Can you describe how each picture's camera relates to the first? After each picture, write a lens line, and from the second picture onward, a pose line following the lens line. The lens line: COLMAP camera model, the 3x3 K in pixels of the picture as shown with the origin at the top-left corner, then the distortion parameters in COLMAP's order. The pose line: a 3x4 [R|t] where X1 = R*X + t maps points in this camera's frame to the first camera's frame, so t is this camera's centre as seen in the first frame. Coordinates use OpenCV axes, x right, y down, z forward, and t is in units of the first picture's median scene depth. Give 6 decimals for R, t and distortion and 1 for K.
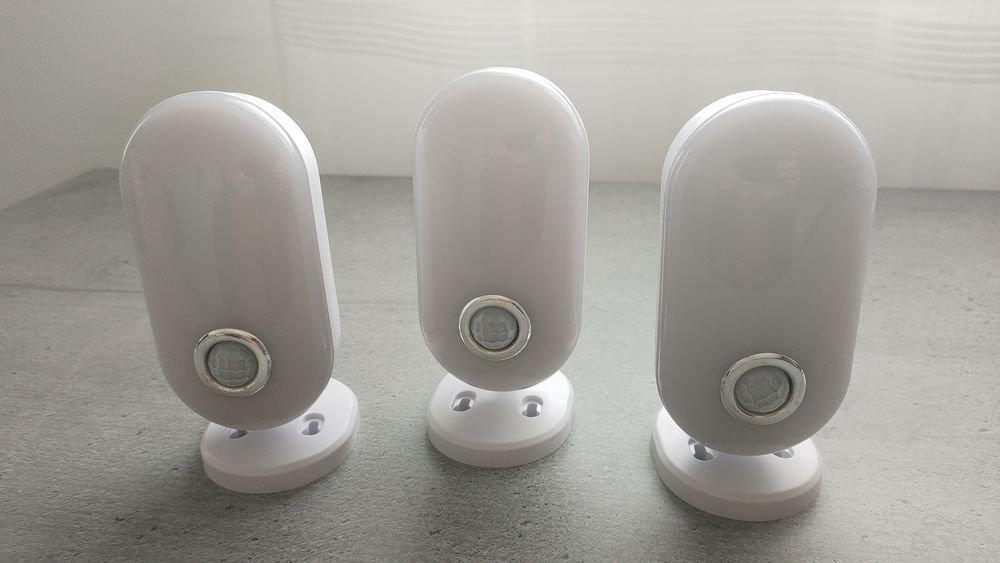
lens RADIAL K [[805.7, 0, 500.0], [0, 805.7, 281.5], [0, 0, 1]] dist [0.017159, -0.082945]
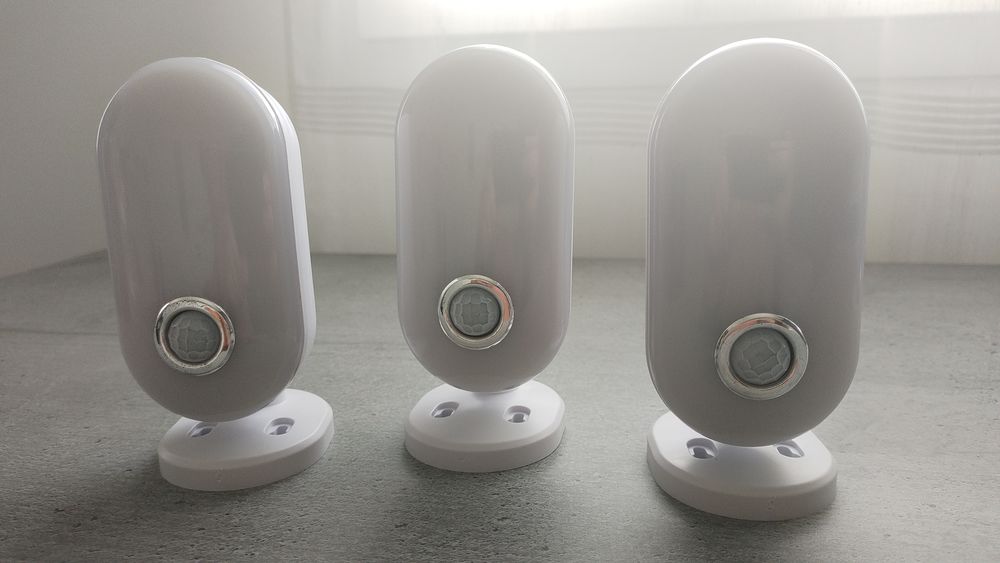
lens RADIAL K [[805.7, 0, 500.0], [0, 805.7, 281.5], [0, 0, 1]] dist [0.017159, -0.082945]
pose [[0.999523, 0.008551, -0.029666, 0.050126], [-0.013964, 0.982193, -0.187354, 0.198672], [0.027536, 0.187679, 0.981844, 0.069749]]
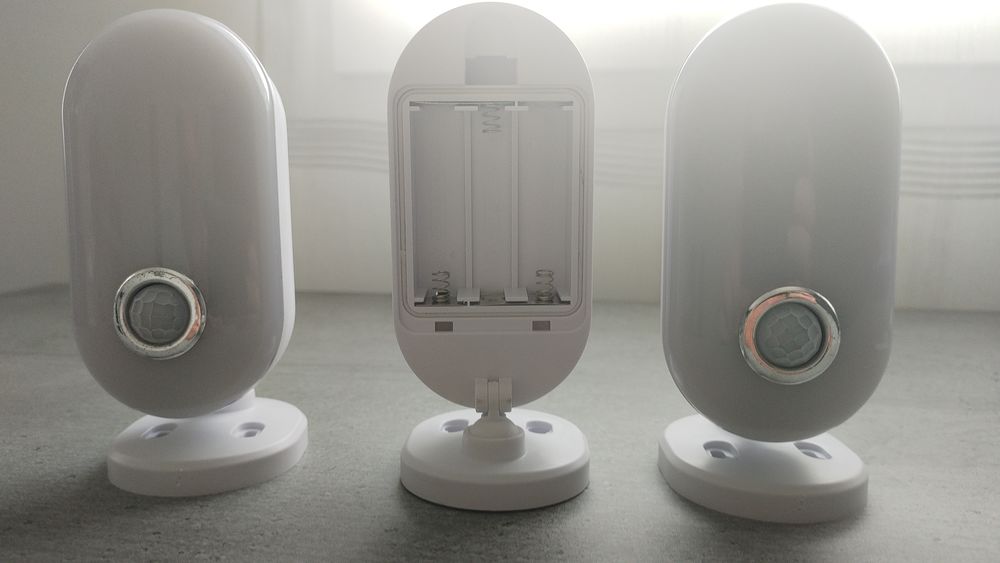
lens RADIAL K [[807.5, 0, 500.0], [0, 807.5, 281.5], [0, 0, 1]] dist [0.007366, -0.060700]
pose [[0.999308, 0.026933, 0.025654, -0.002381], [-0.018557, 0.958742, -0.283672, 0.282300], [-0.032236, 0.282999, 0.958578, 0.172622]]
